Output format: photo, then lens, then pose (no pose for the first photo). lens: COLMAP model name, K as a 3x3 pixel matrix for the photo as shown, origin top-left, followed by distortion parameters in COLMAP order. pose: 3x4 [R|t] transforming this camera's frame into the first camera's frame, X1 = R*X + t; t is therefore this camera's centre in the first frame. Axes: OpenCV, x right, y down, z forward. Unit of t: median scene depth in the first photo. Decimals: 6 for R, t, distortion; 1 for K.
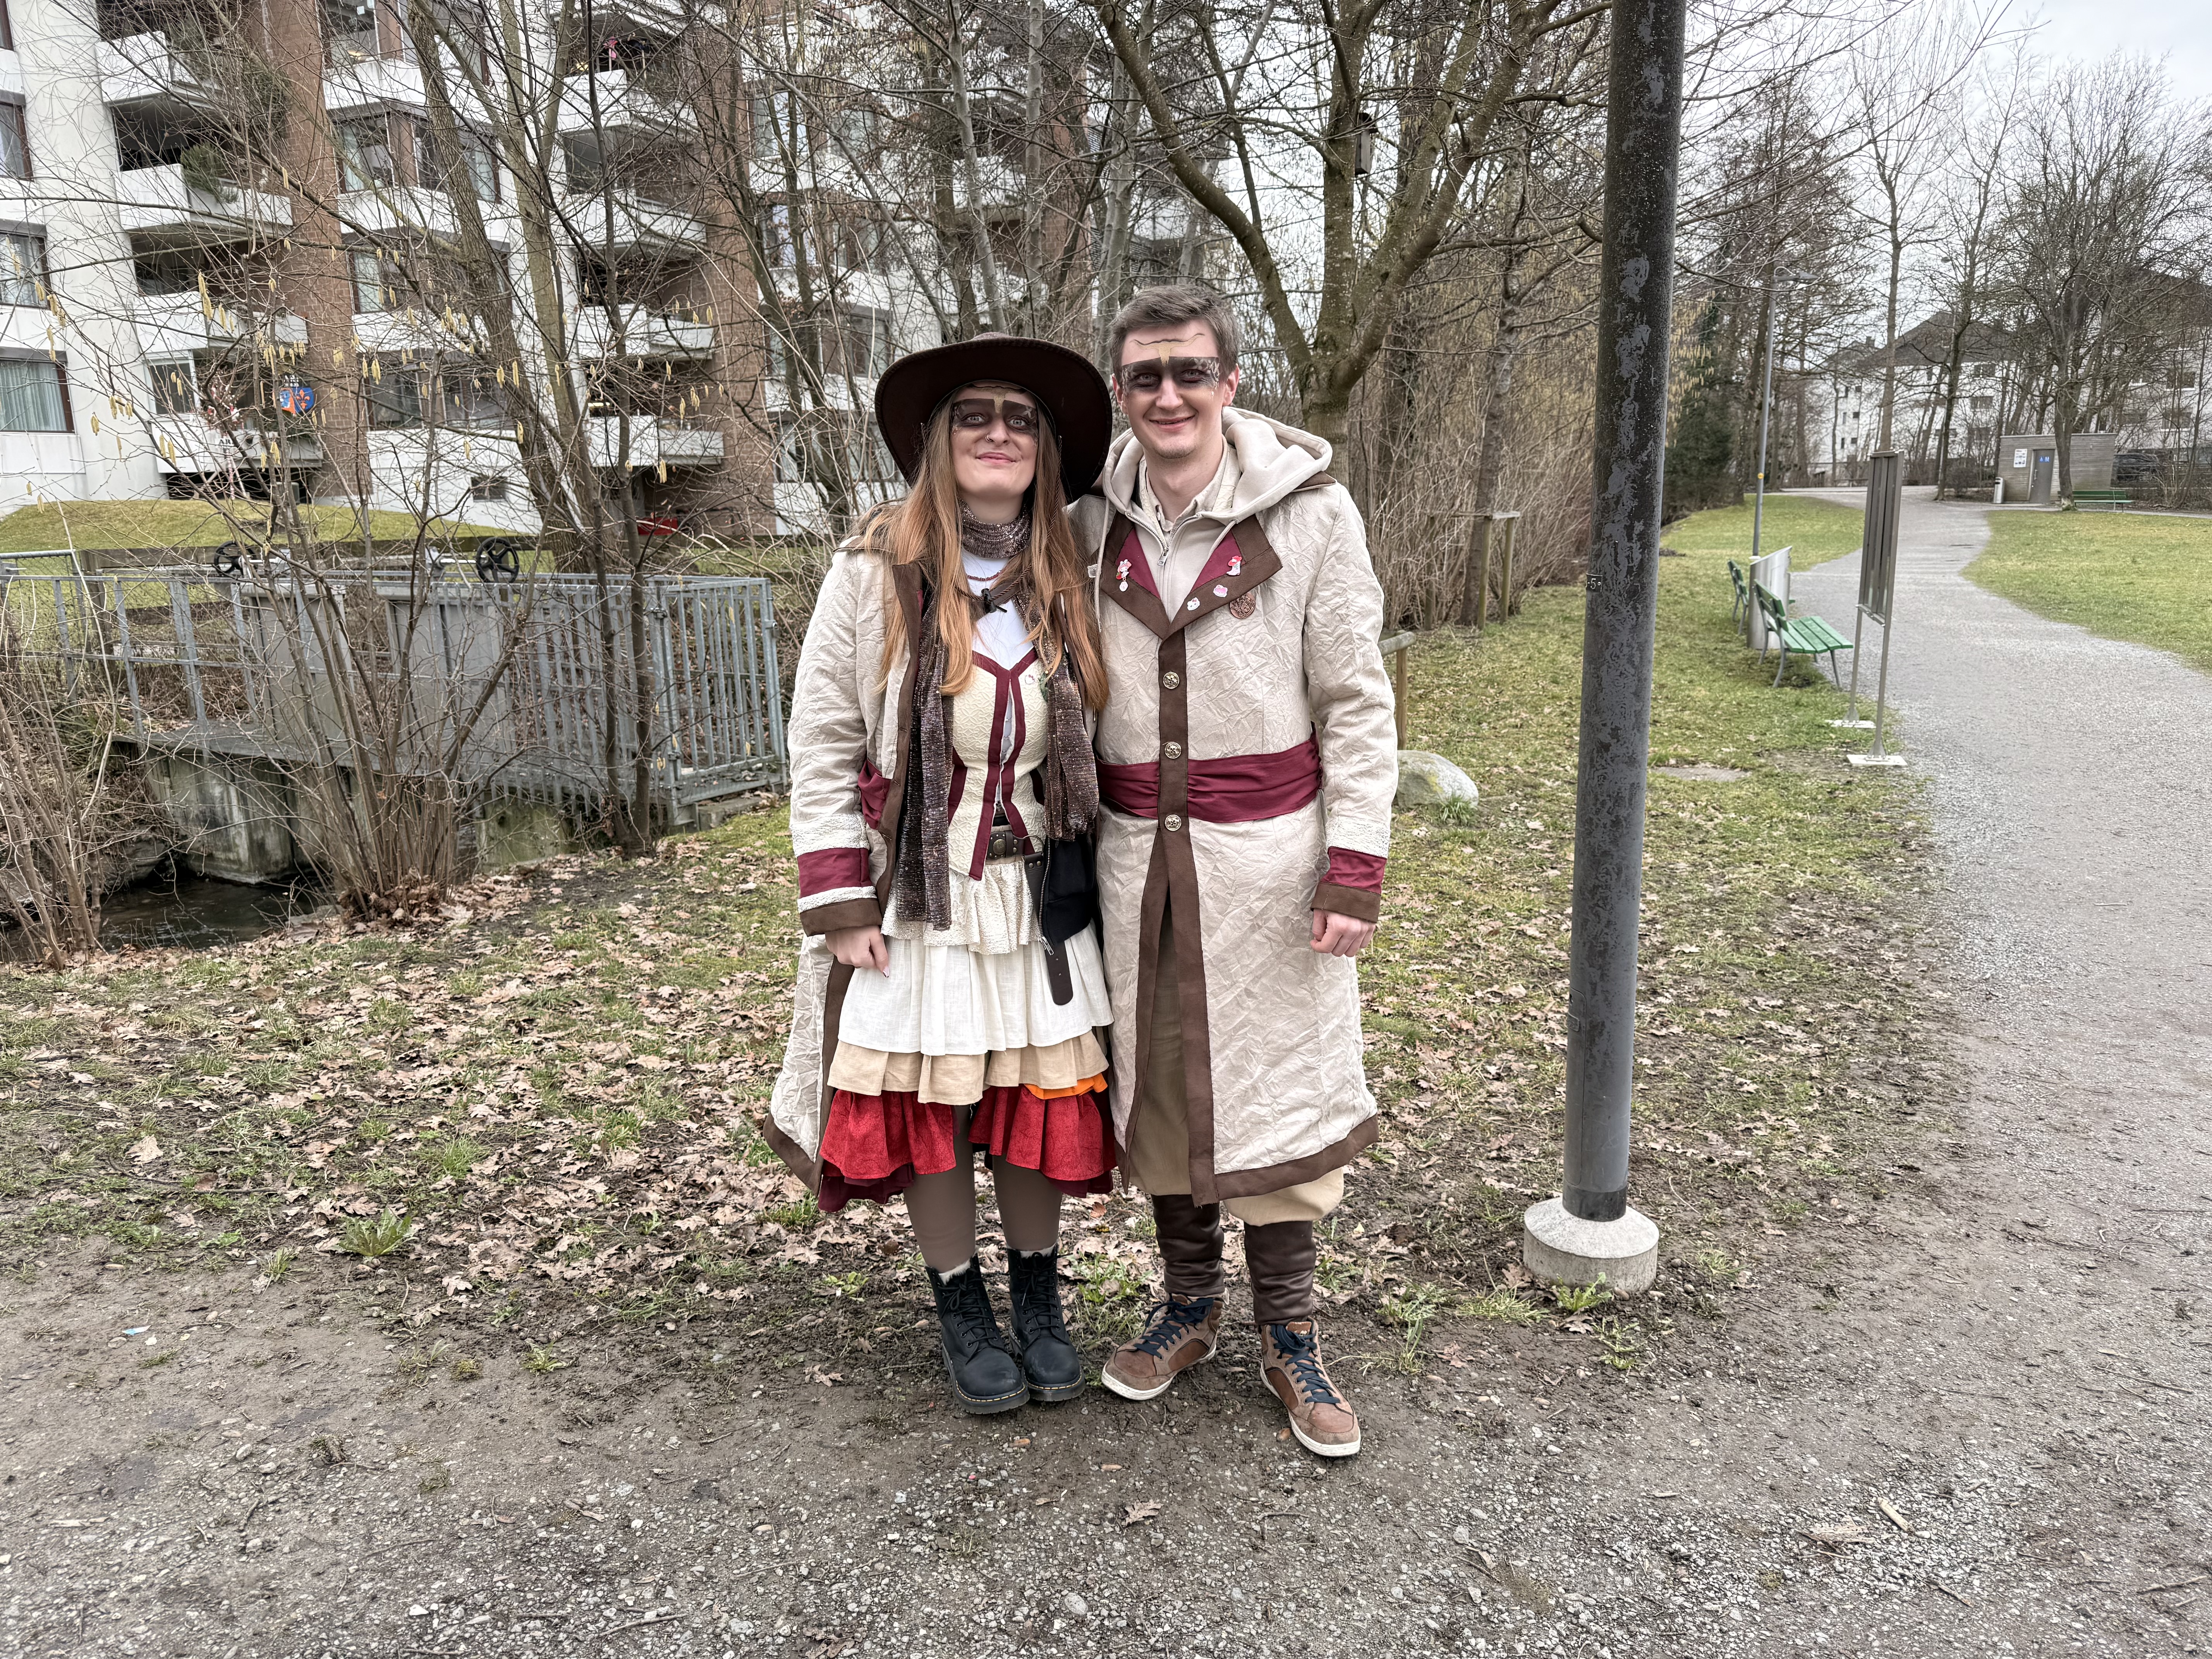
lens RADIAL K [[1589.8, 0, 1112.5], [0, 1589.8, 832.7], [0, 0, 1]] dist [0.020474, -0.026396]
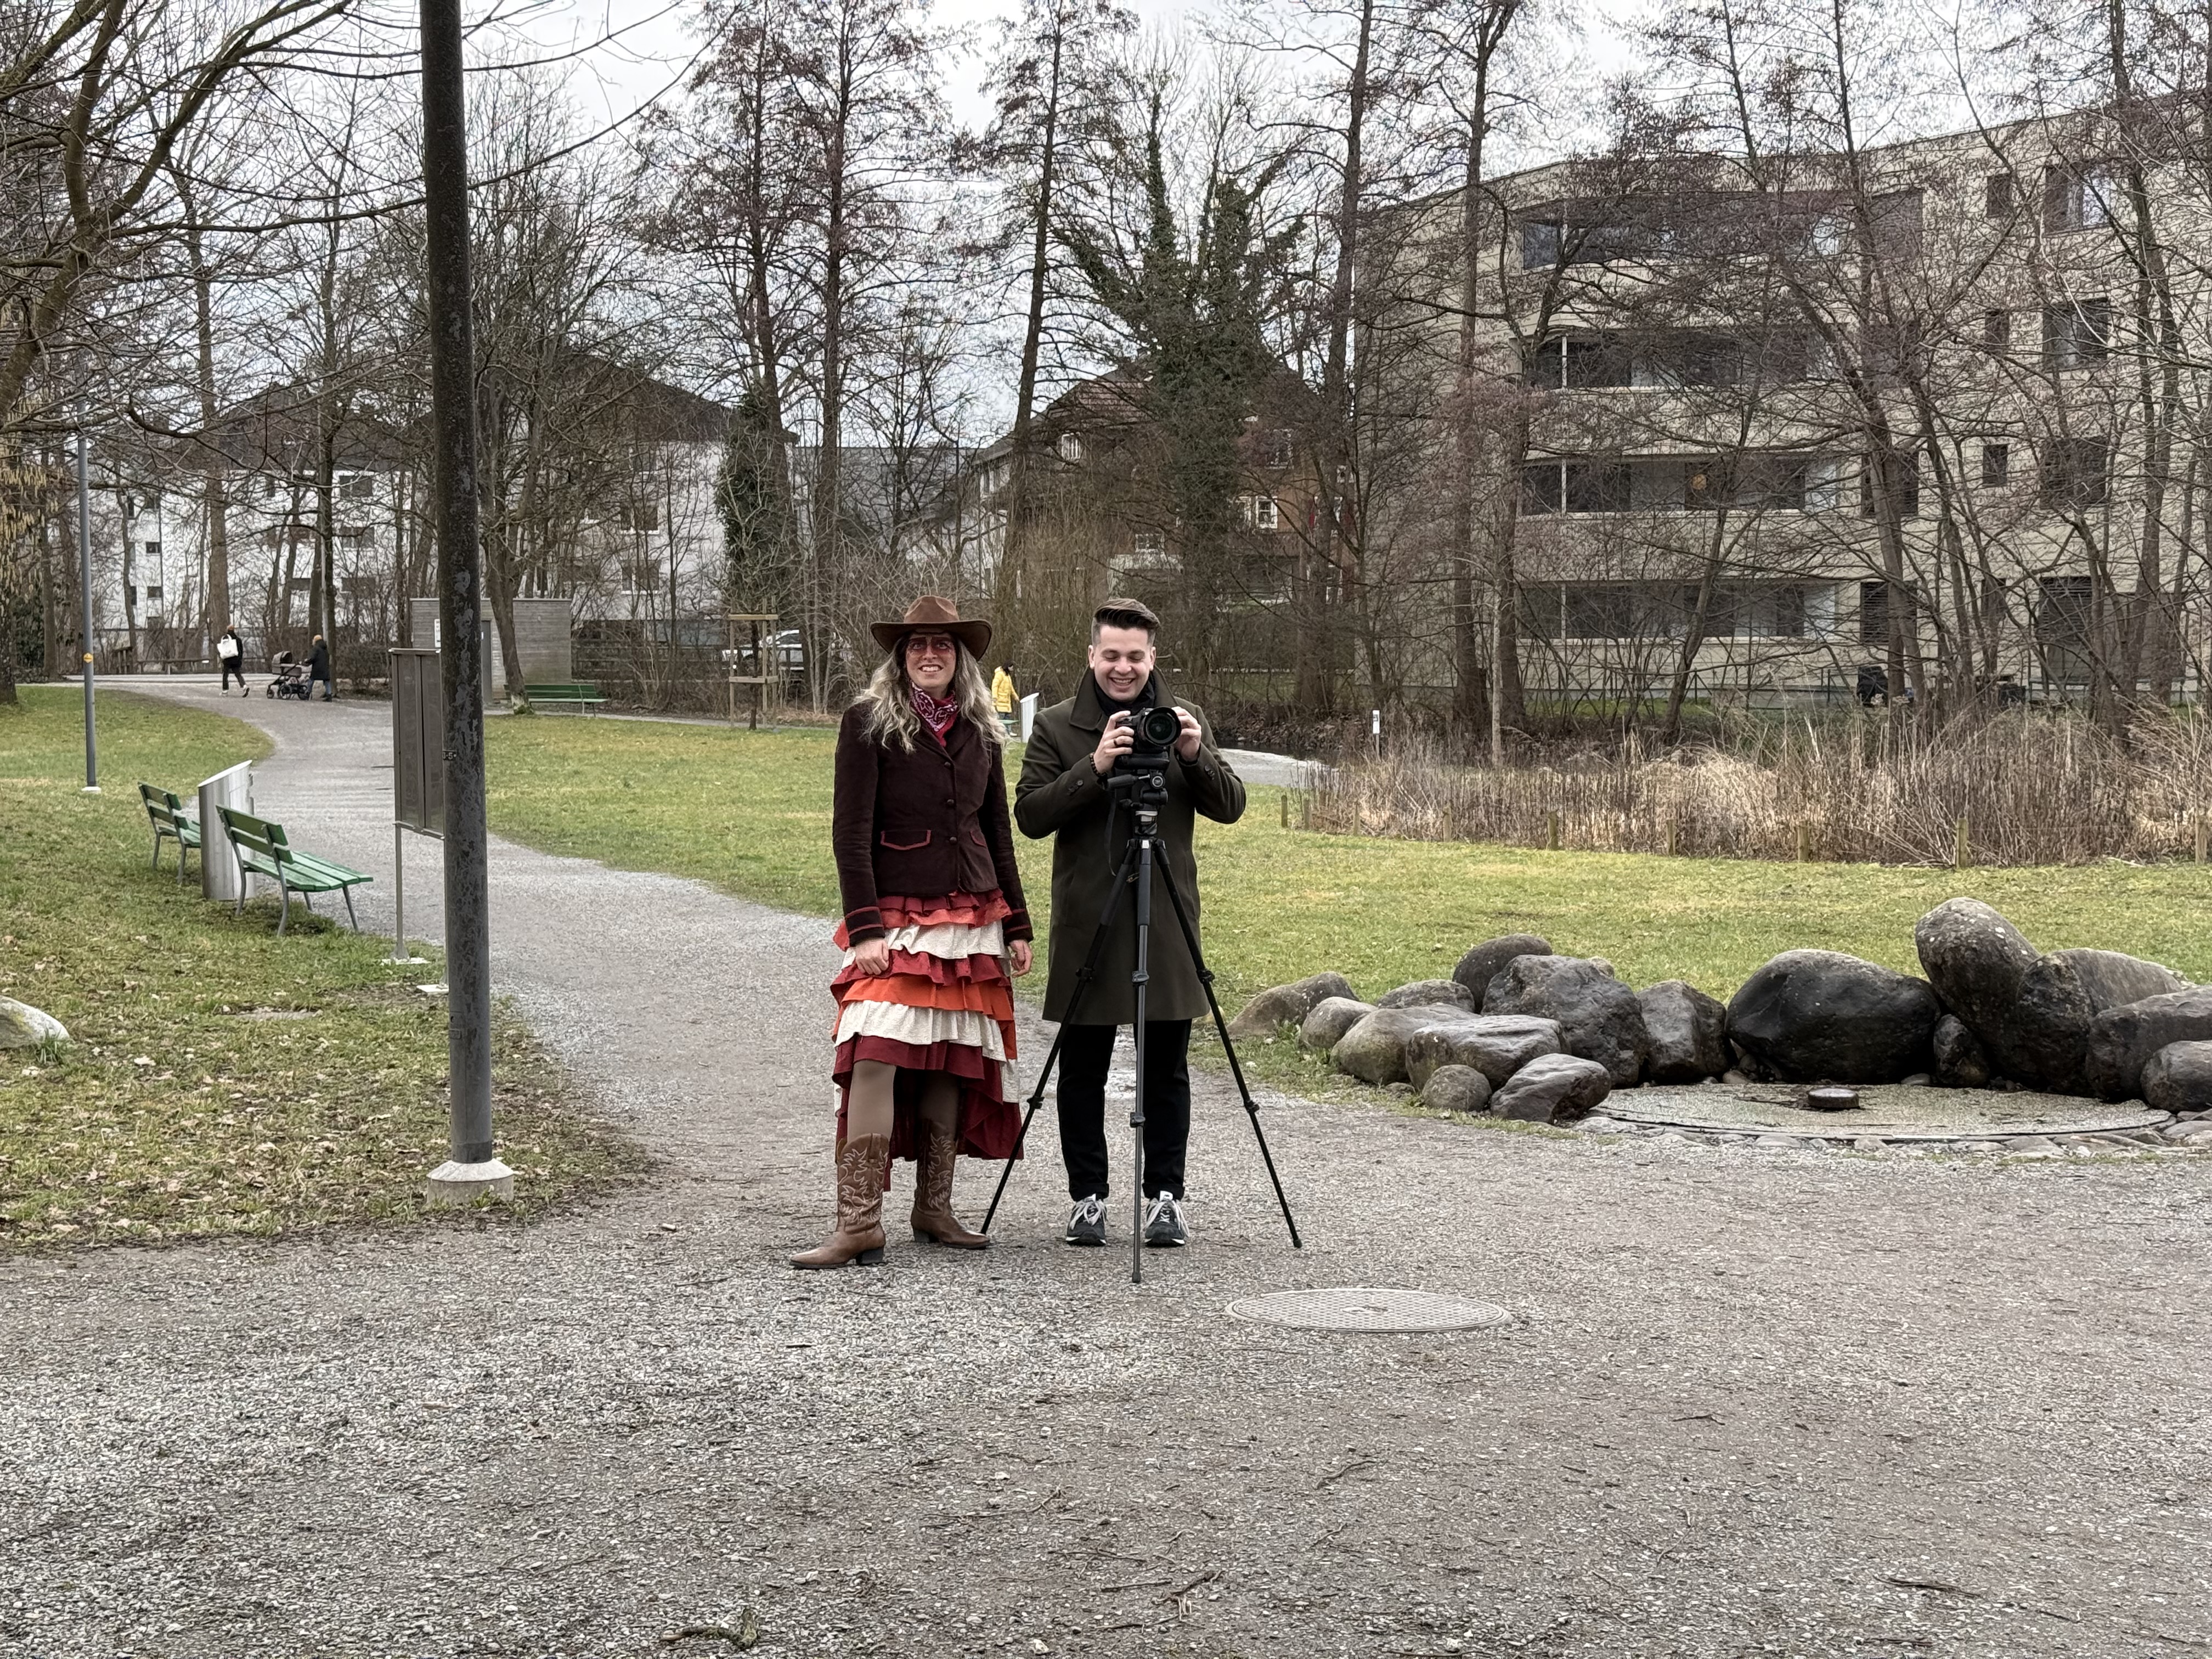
lens RADIAL K [[3063.0, 0, 1108.3], [0, 3063.0, 762.8], [0, 0, 1]] dist [0.296718, -0.960408]
pose [[0.748173, -0.010934, 0.663414, -0.062084], [0.131645, 0.982433, -0.132272, 0.017012], [-0.650313, 0.186298, 0.736468, -0.085224]]
